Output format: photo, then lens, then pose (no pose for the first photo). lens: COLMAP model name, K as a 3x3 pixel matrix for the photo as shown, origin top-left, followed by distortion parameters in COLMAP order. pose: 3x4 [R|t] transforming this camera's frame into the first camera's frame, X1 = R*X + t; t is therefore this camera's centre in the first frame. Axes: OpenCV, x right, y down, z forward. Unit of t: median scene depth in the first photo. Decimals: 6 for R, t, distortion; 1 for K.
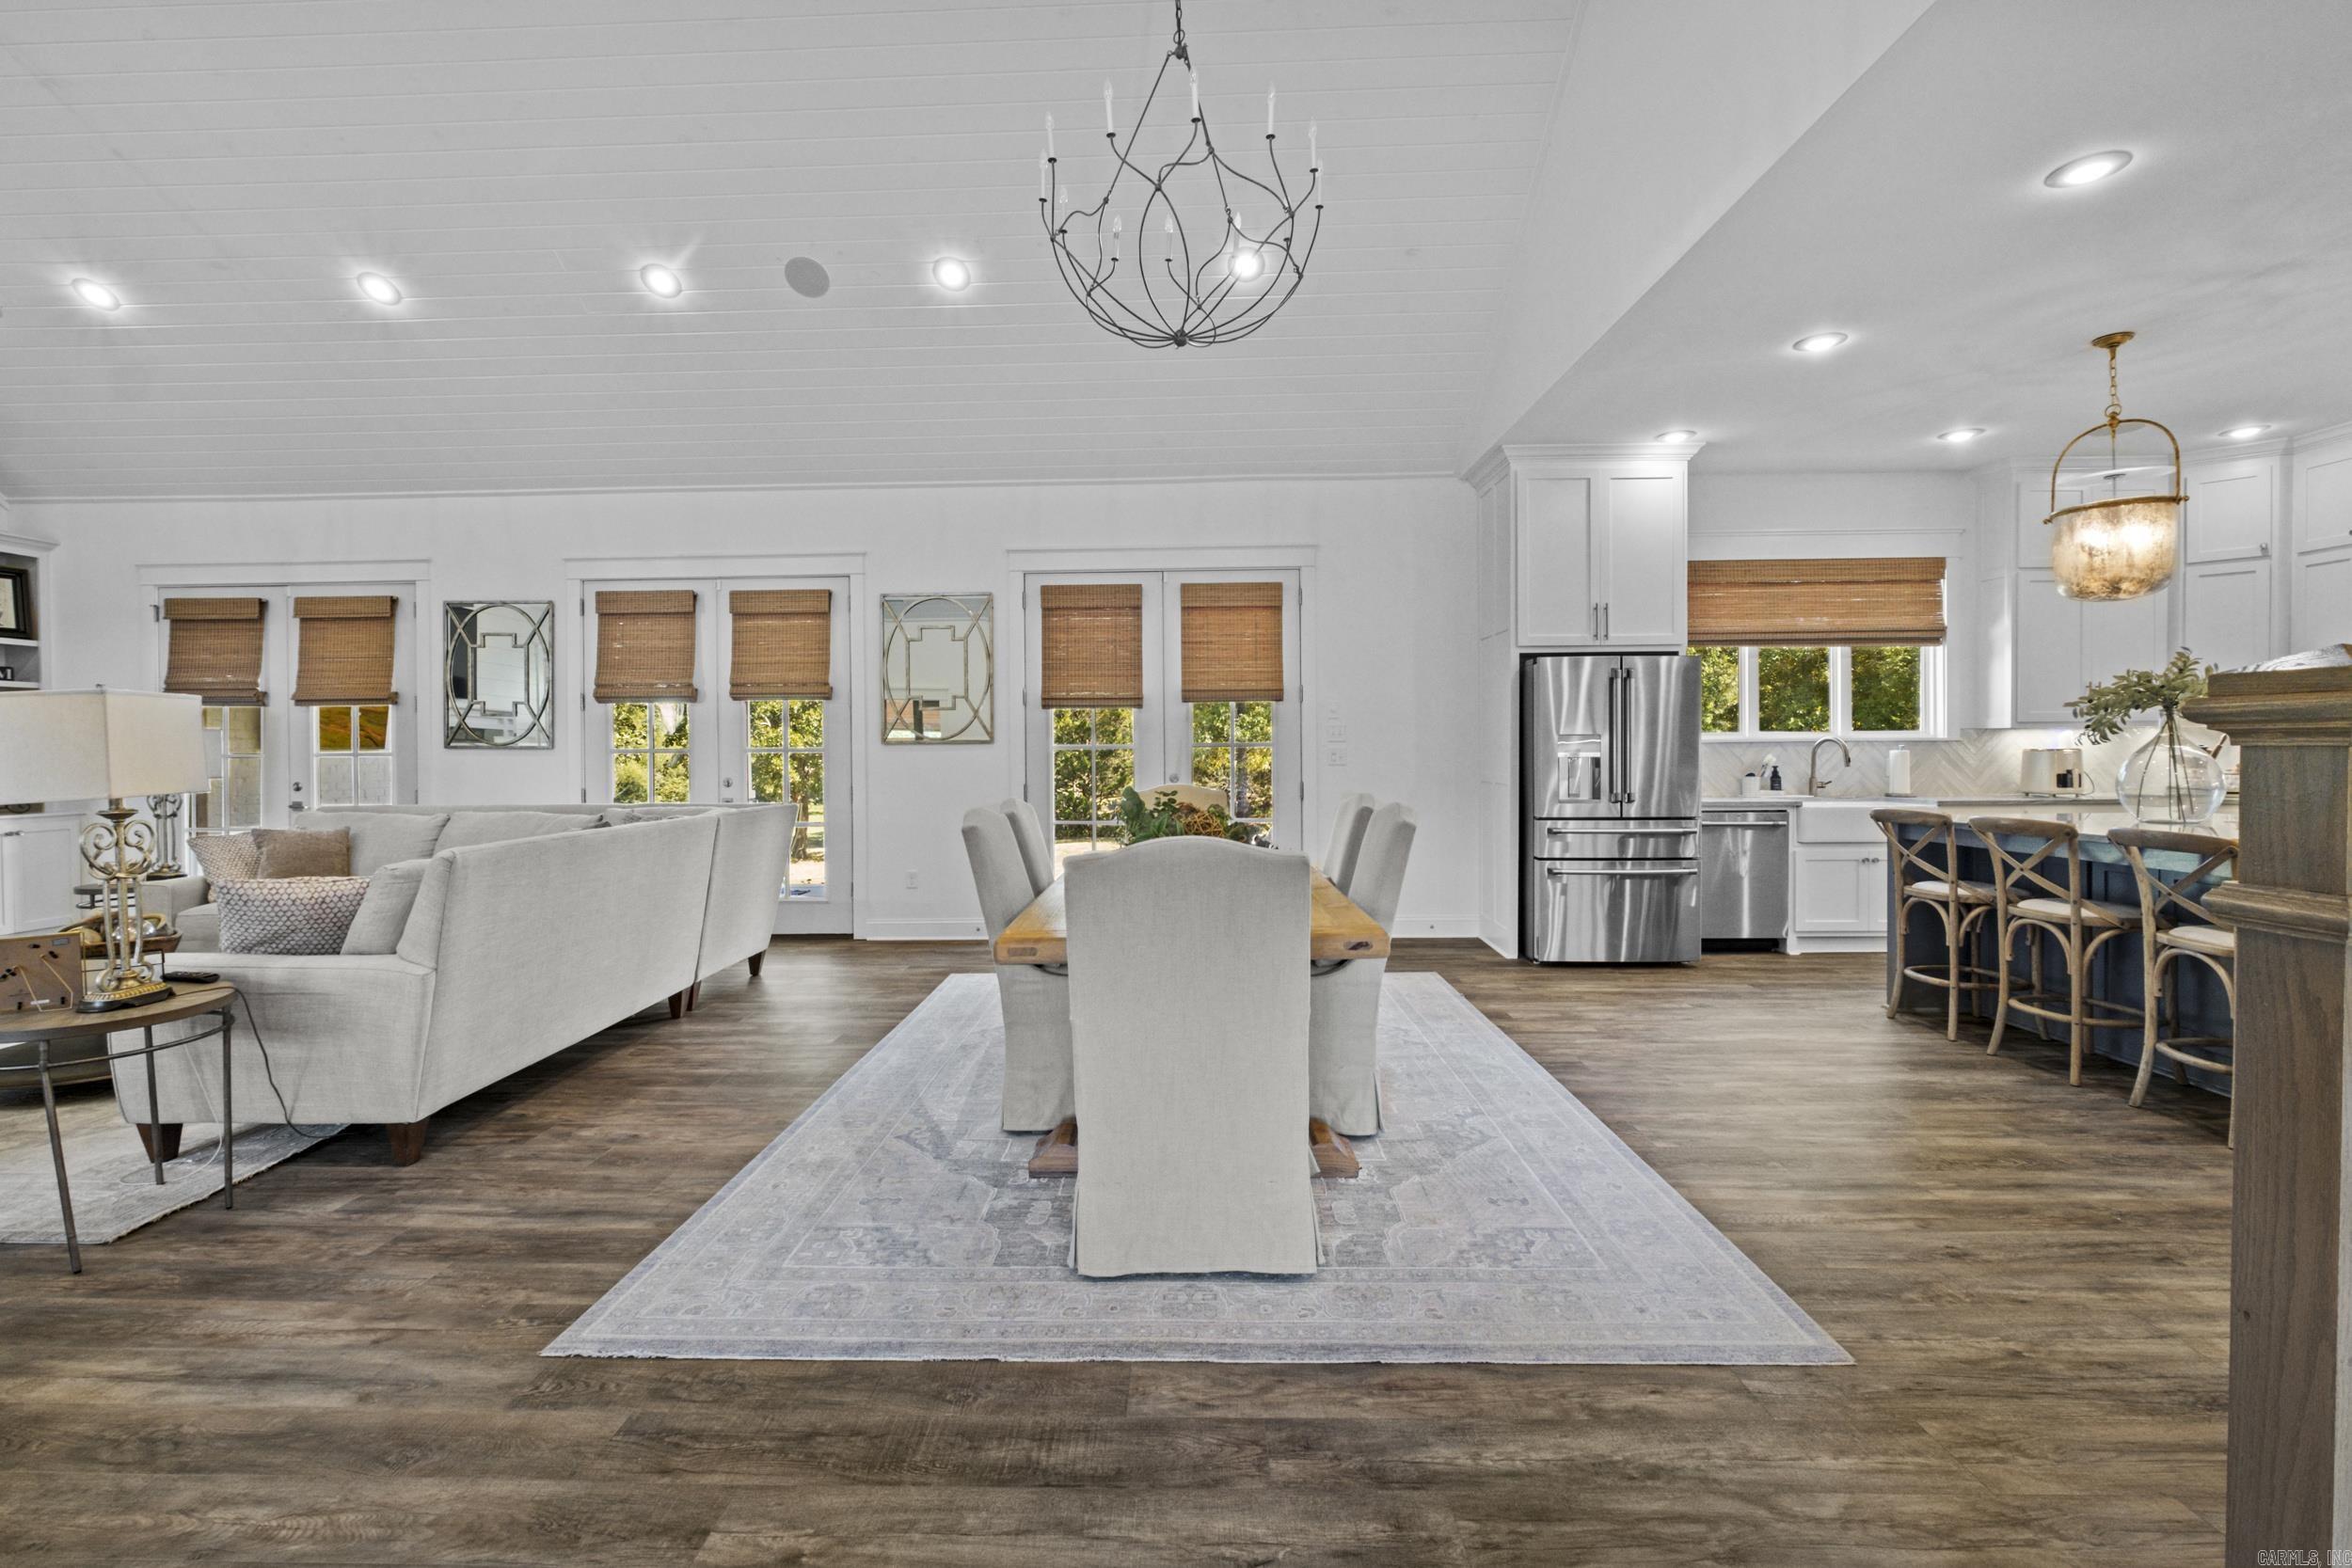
lens RADIAL K [[1027.9, 0, 1156.2], [0, 1027.9, 765.1], [0, 0, 1]] dist [-0.007155, -0.000192]
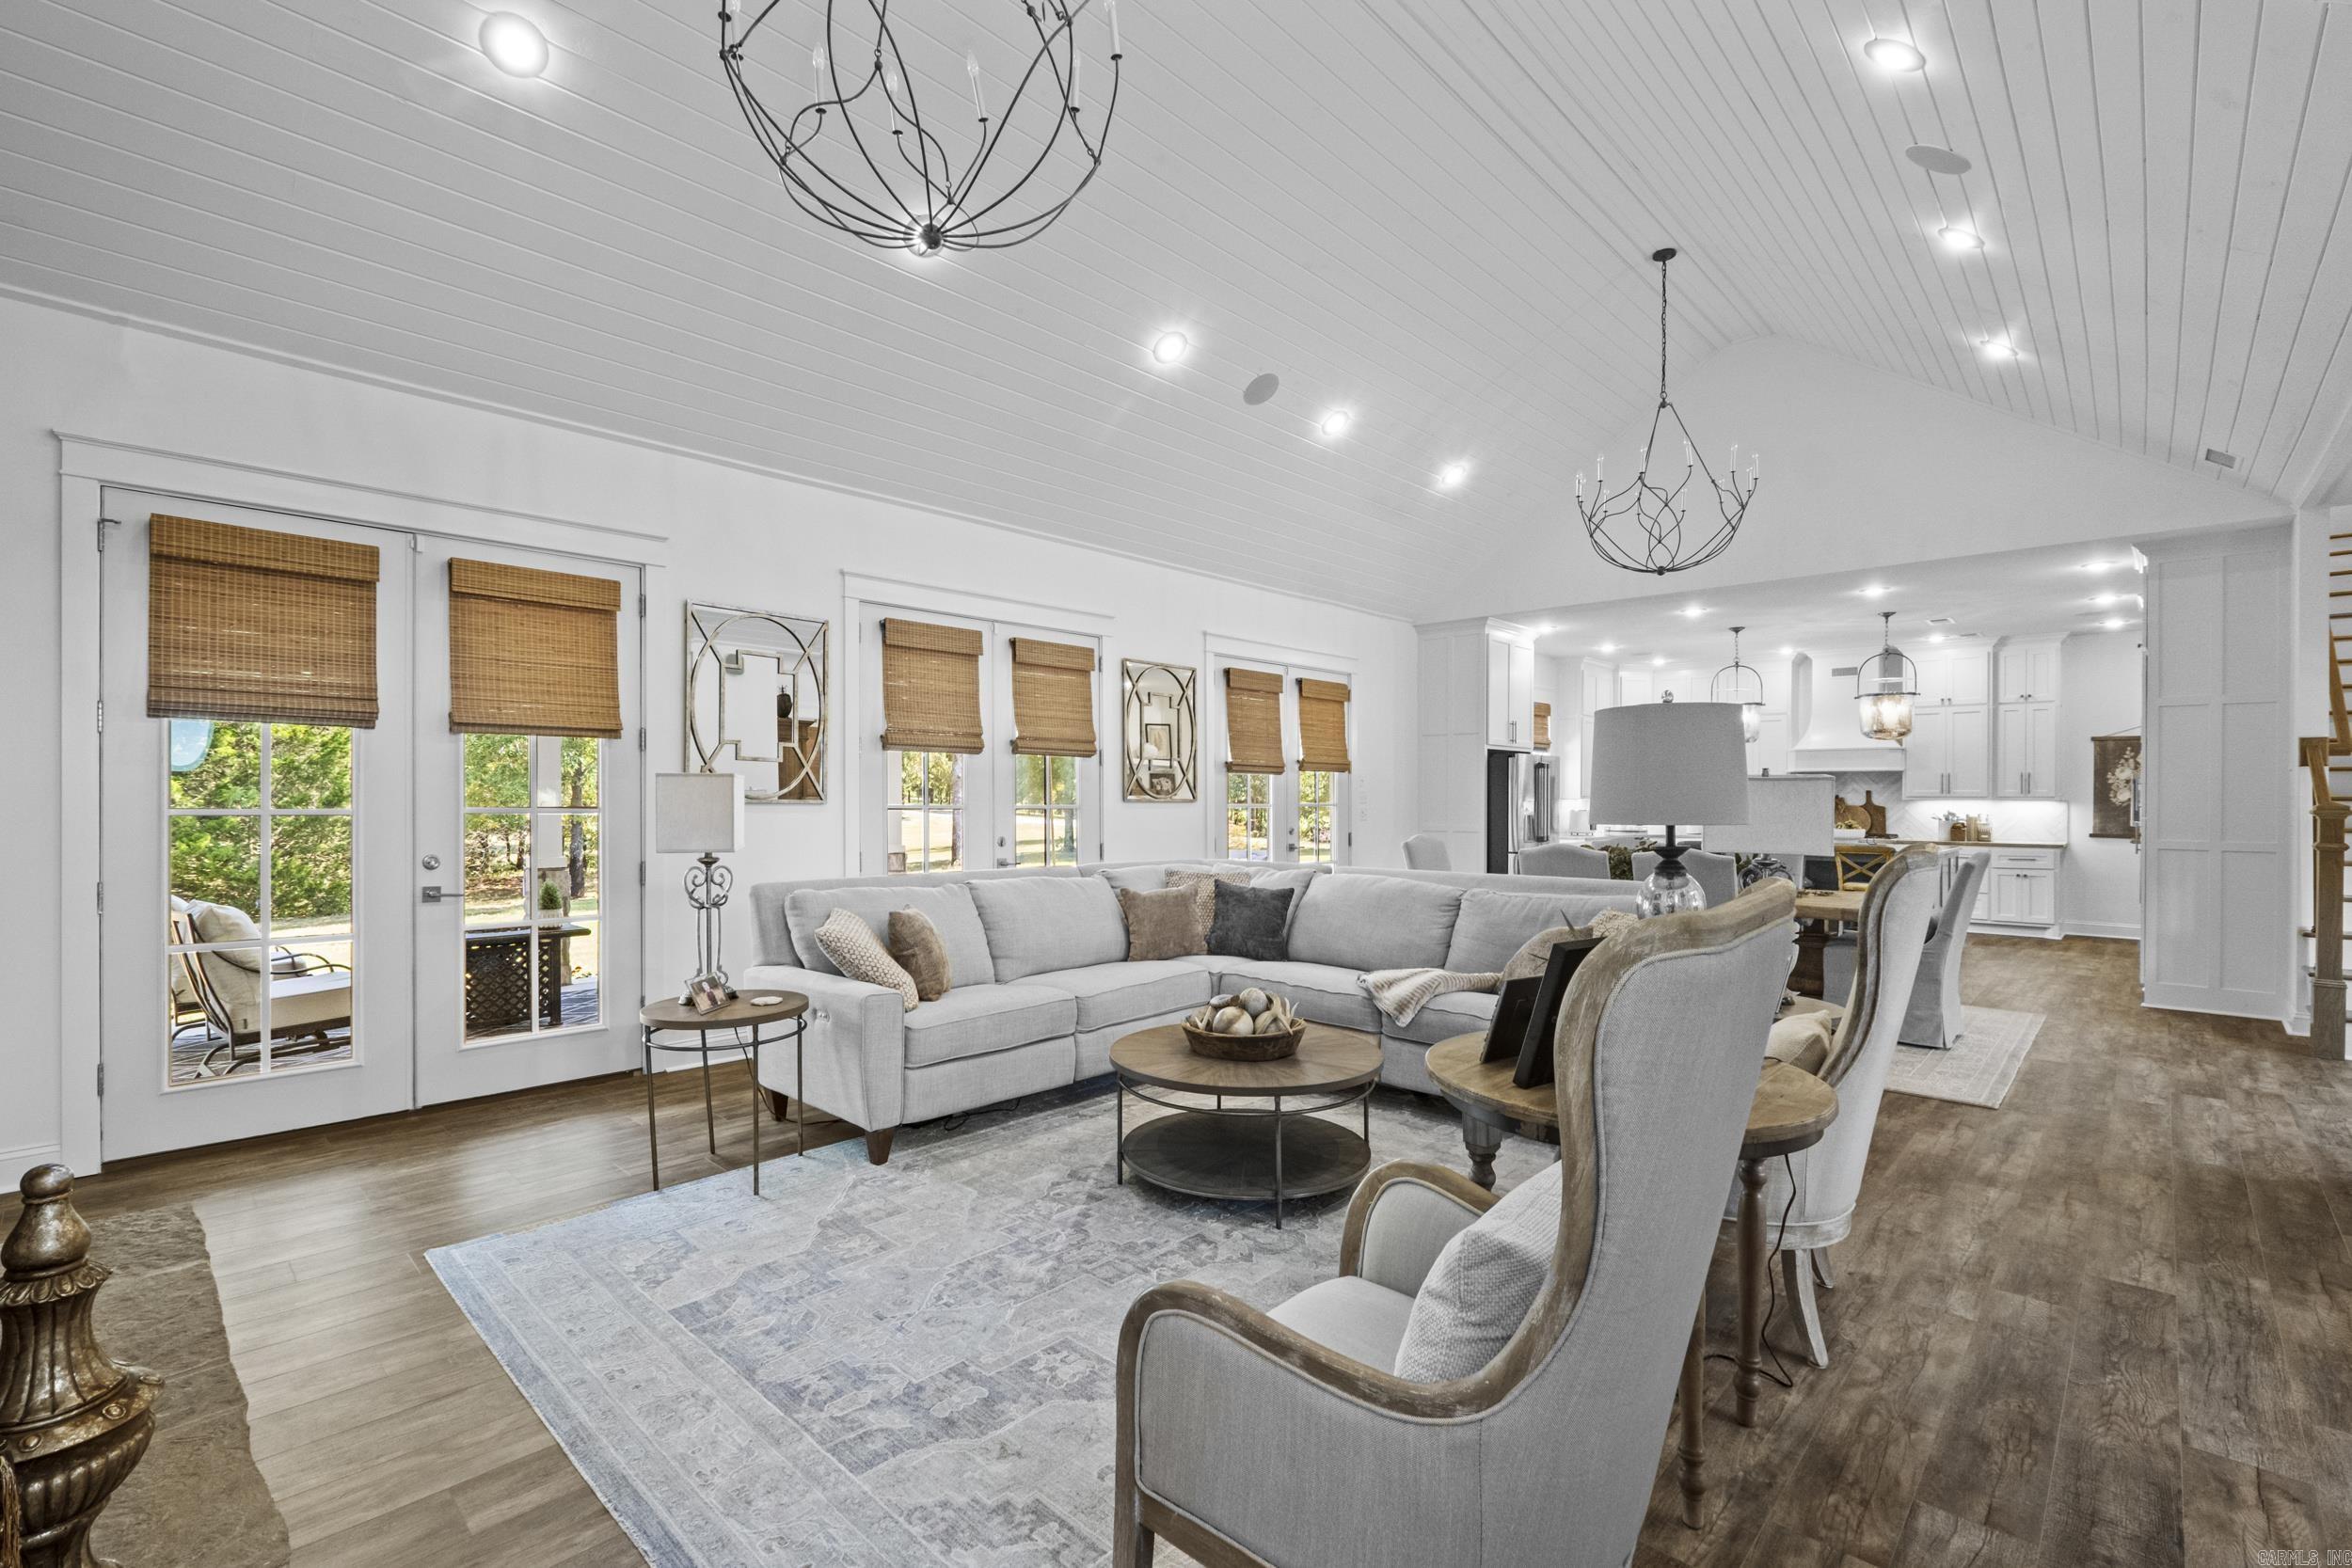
lens RADIAL K [[1027.9, 0, 1180.1], [0, 1027.9, 801.2], [0, 0, 1]] dist [-0.007155, -0.000192]
pose [[0.674596, 0.008259, 0.738141, -1.463744], [0.000500, 0.999932, -0.011645, -0.011981], [-0.738187, 0.008225, 0.674546, 0.366449]]
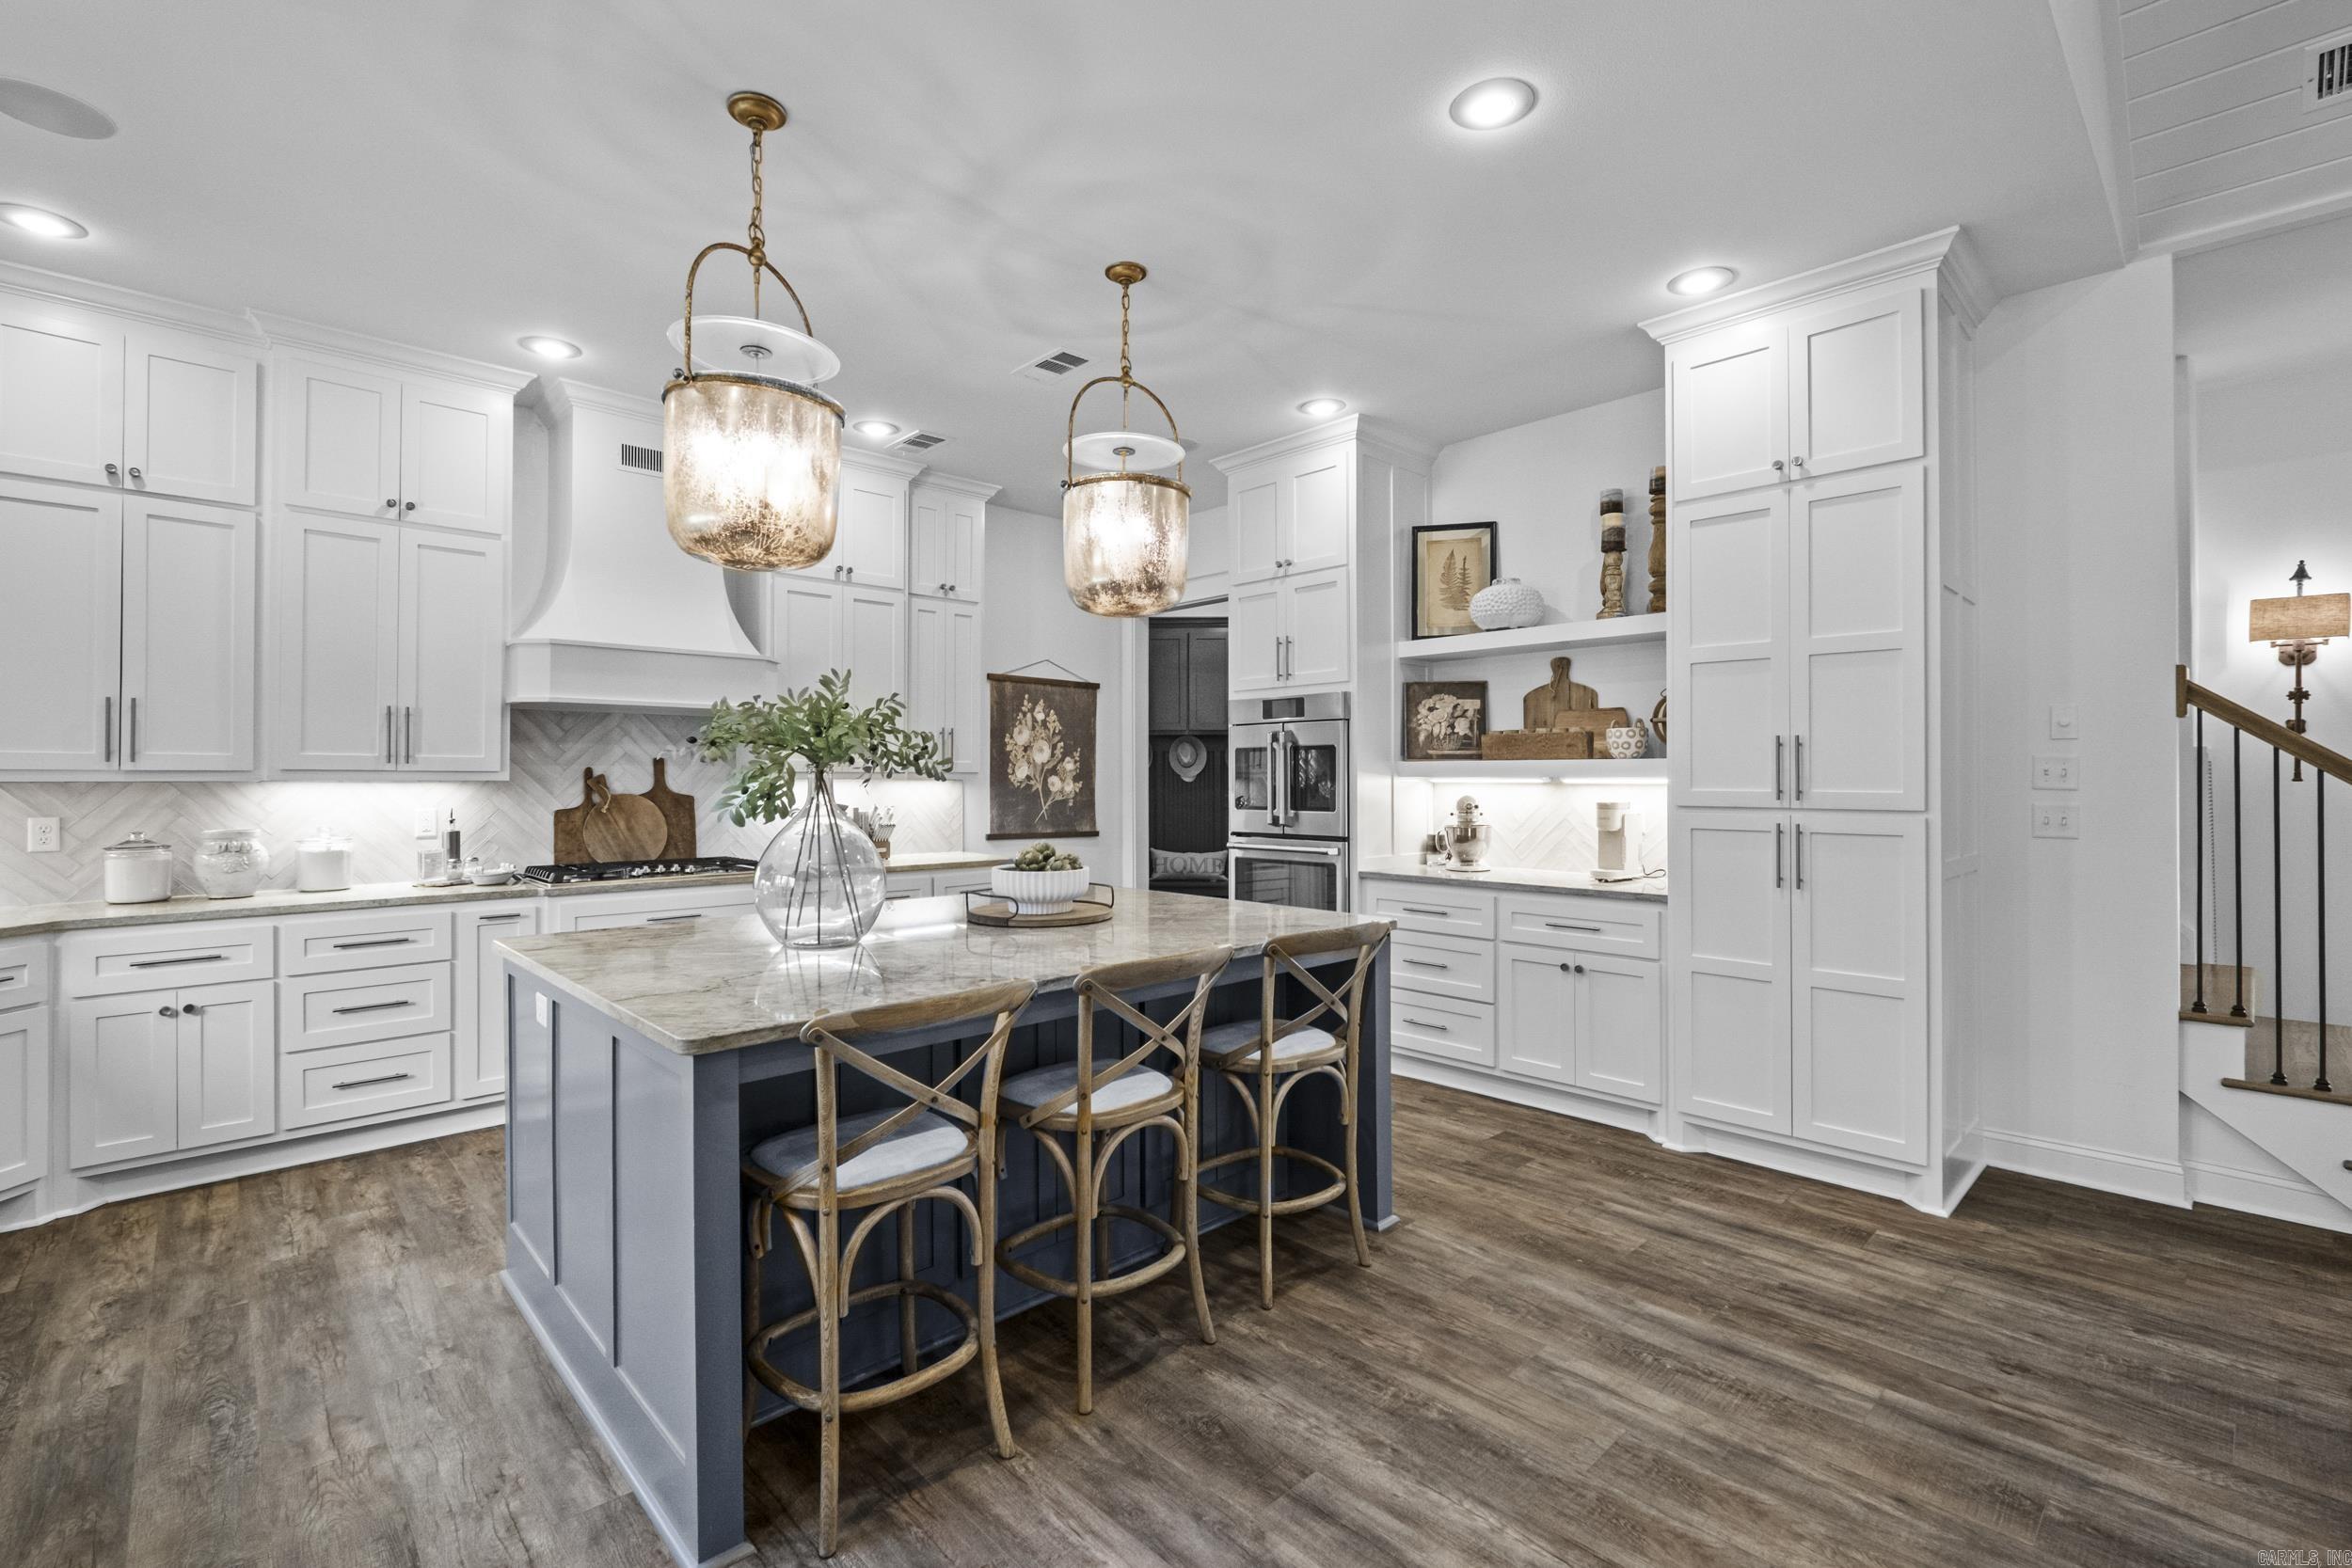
lens RADIAL K [[1027.9, 0, 1168.8], [0, 1027.9, 774.4], [0, 0, 1]] dist [-0.007155, -0.000192]
pose [[-0.705024, 0.011065, 0.709098, 0.355780], [0.017860, 0.999838, 0.002156, -0.042230], [-0.708959, 0.014184, -0.705107, 1.179072]]
